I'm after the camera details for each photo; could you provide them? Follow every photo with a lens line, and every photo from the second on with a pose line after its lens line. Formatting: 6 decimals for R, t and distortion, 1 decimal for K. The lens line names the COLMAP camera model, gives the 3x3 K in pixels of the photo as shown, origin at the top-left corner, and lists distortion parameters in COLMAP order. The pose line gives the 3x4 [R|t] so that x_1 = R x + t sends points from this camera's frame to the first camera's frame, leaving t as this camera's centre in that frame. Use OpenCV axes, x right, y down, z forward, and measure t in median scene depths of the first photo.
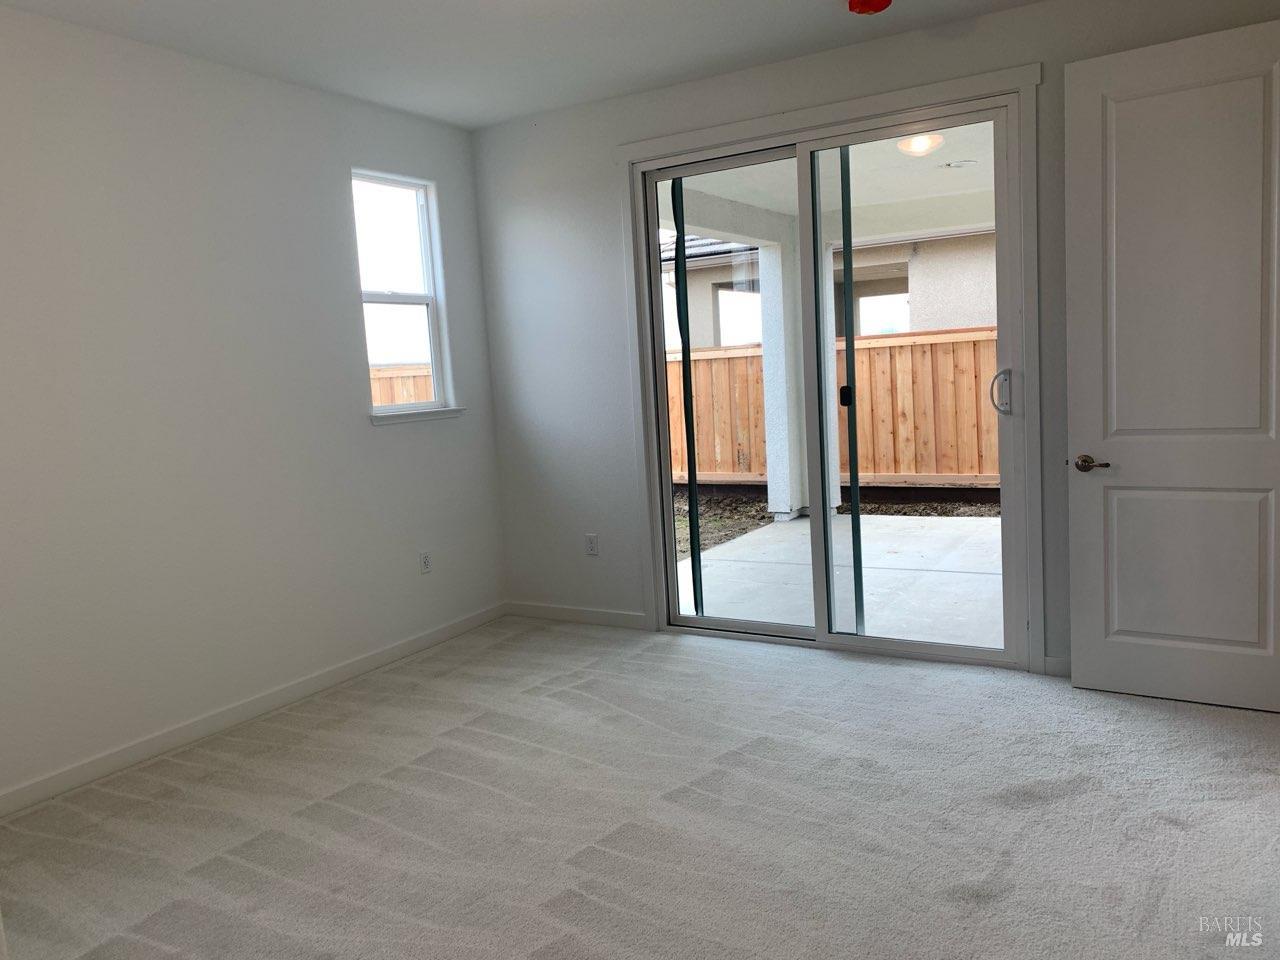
lens RADIAL K [[976.9, 0, 624.8], [0, 976.9, 479.3], [0, 0, 1]] dist [0.075658, -0.110964]
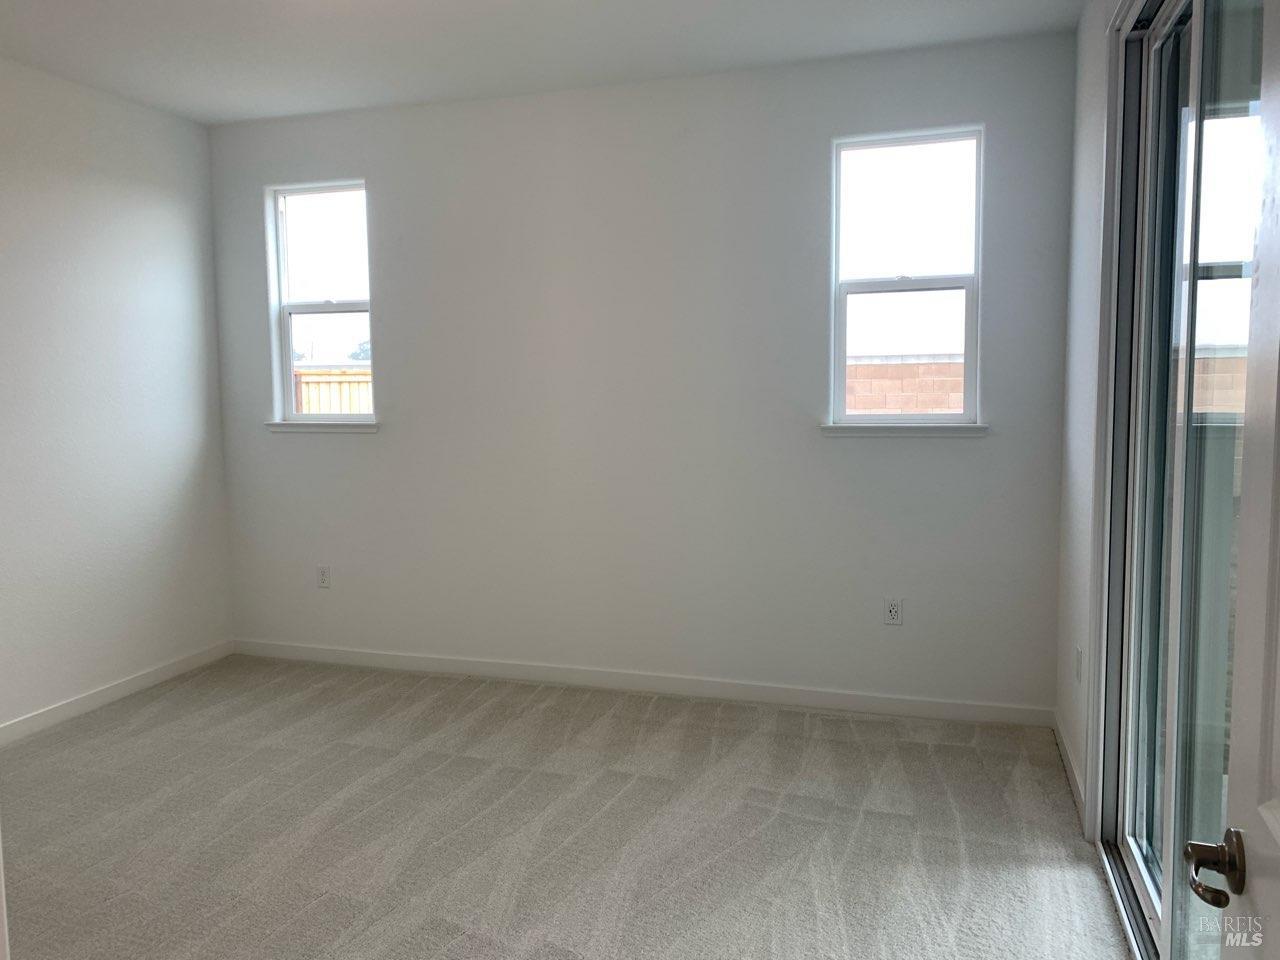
lens RADIAL K [[935.7, 0, 641.3], [0, 935.7, 494.6], [0, 0, 1]] dist [0.045165, -0.092437]
pose [[0.236269, 0.154319, -0.959355, 0.526703], [-0.118863, 0.984484, 0.129088, -0.095589], [0.964390, 0.083532, 0.250946, 0.662498]]
